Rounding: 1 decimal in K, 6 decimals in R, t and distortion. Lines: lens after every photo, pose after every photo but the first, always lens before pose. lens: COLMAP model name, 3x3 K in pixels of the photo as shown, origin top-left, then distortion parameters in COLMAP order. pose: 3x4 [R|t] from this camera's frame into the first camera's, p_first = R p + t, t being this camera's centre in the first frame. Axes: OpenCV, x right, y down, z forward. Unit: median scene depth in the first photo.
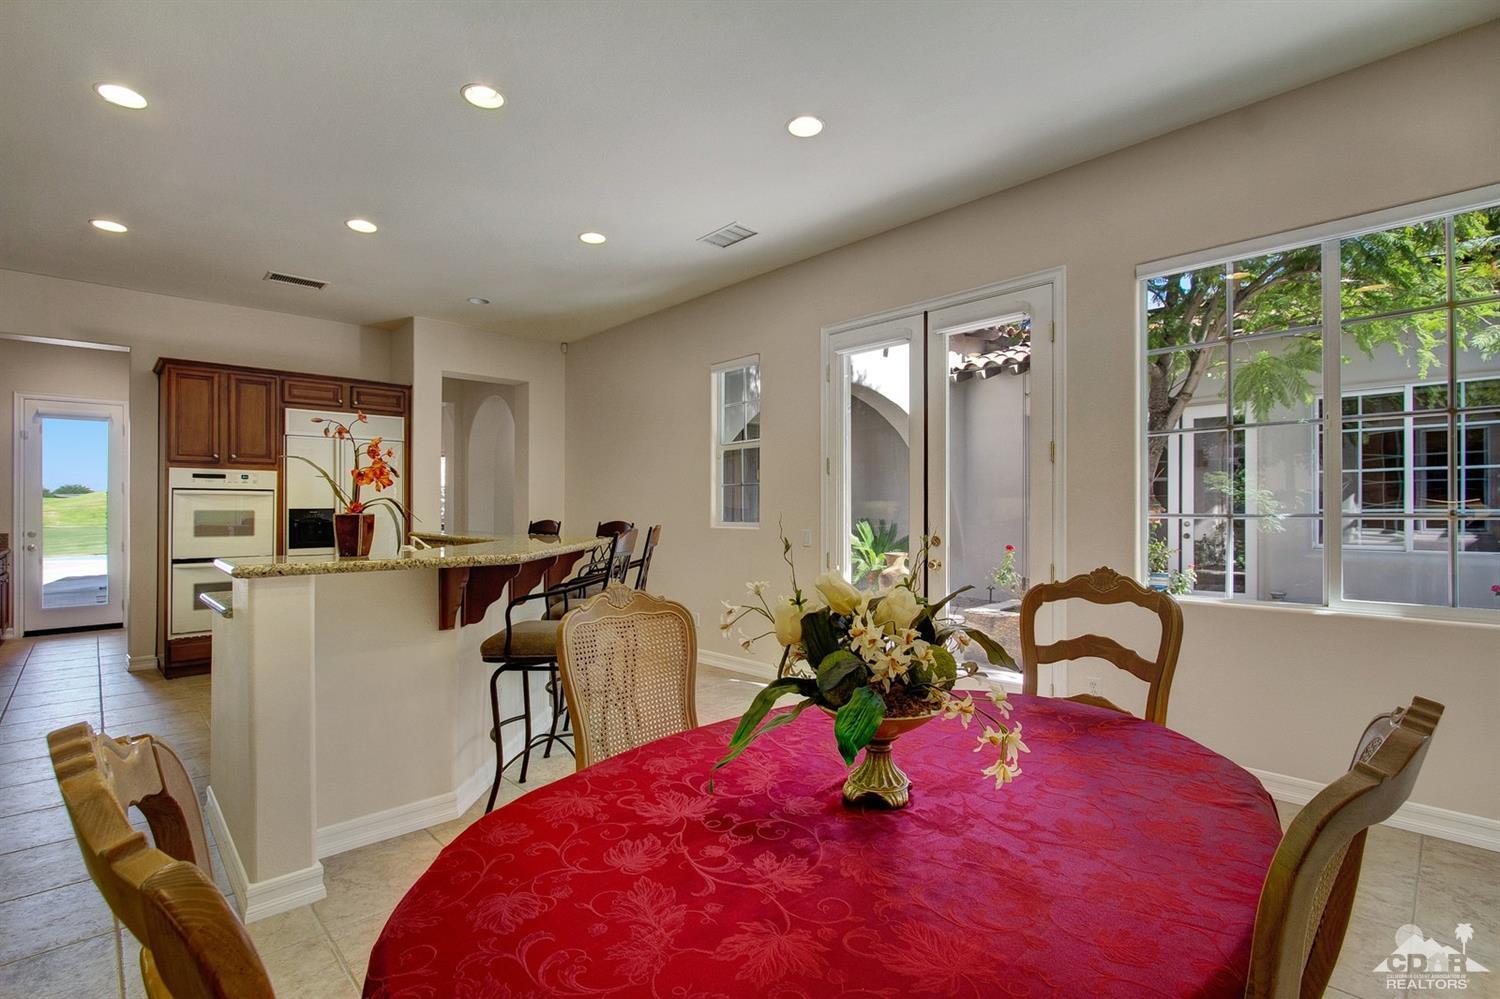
lens RADIAL K [[703.3, 0, 742.3], [0, 703.3, 507.9], [0, 0, 1]] dist [-0.000832, 0.000249]
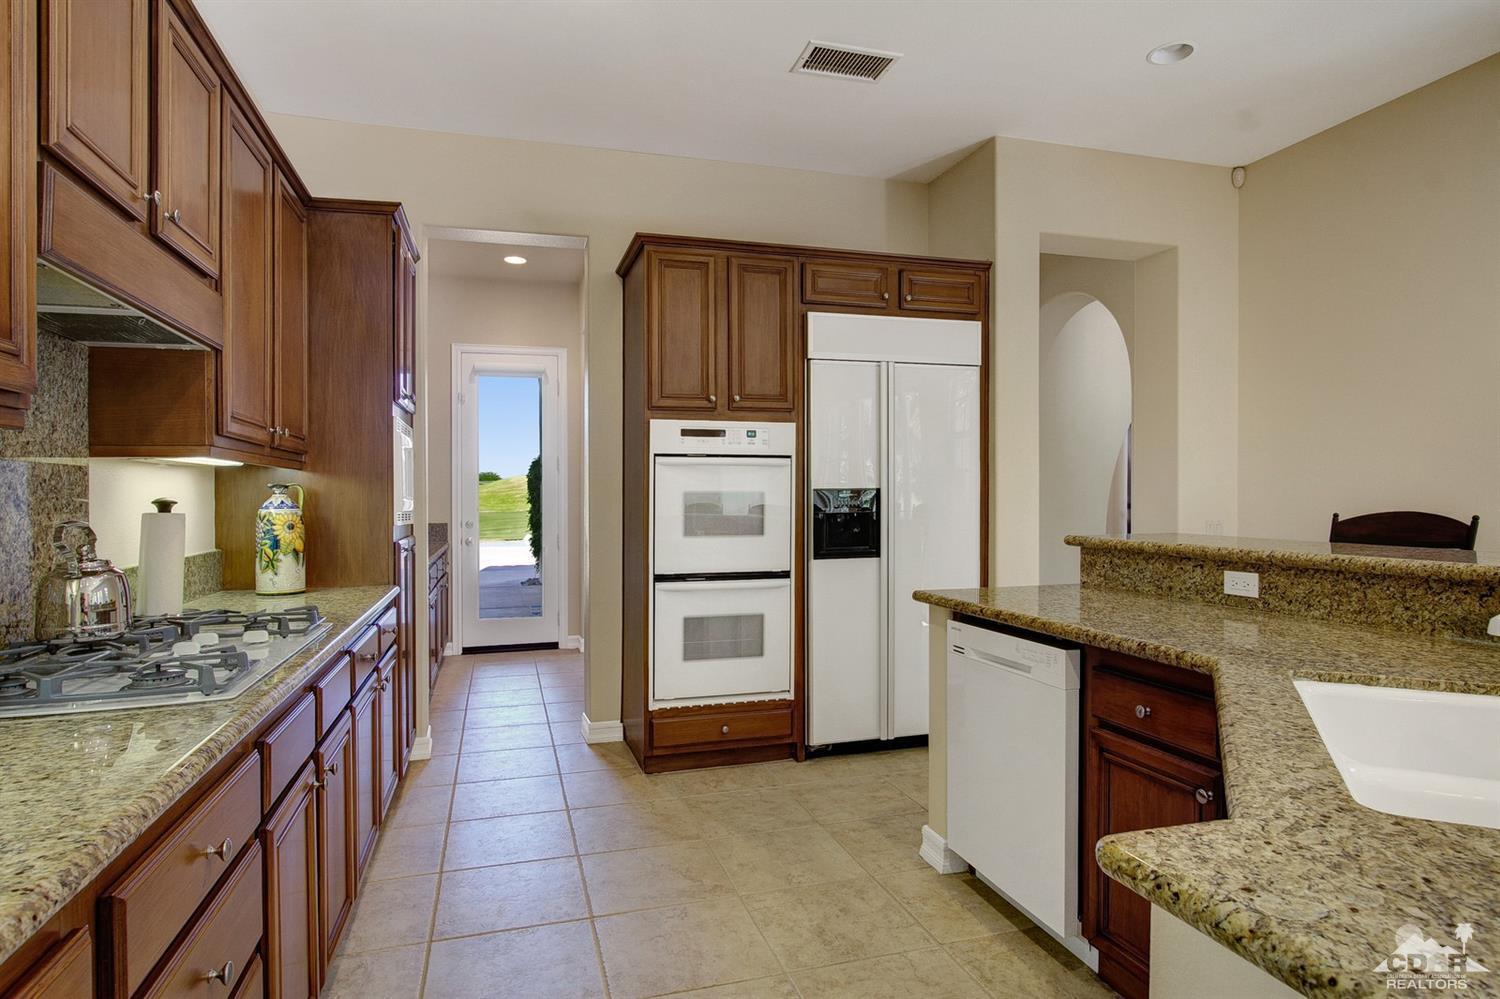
lens RADIAL K [[844.8, 0, 754.7], [0, 844.8, 501.0], [0, 0, 1]] dist [-0.005028, -0.002684]
pose [[0.898761, 0.001138, -0.438436, -0.393181], [0.003012, 0.999957, 0.008769, 0.004930], [0.438428, -0.009202, 0.898719, 0.369659]]
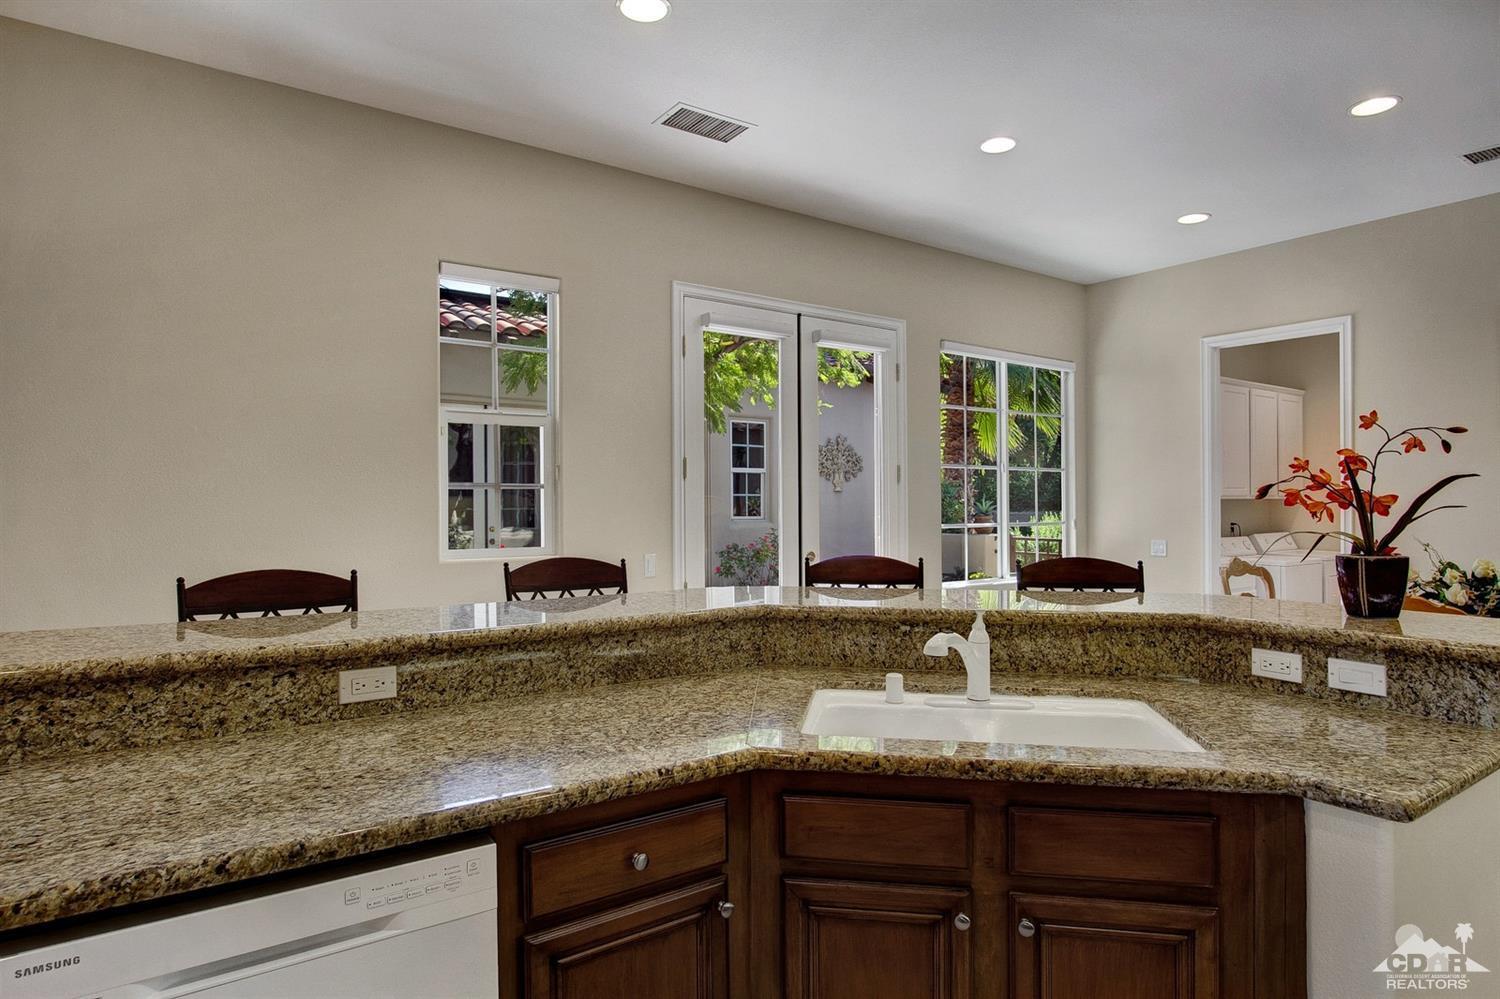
lens RADIAL K [[844.8, 0, 750.6], [0, 844.8, 500.8], [0, 0, 1]] dist [-0.005028, -0.002684]
pose [[0.134050, 0.004600, 0.990964, -0.618405], [-0.004986, 0.999980, -0.003968, -0.014672], [-0.990962, -0.004409, 0.134070, 0.627917]]
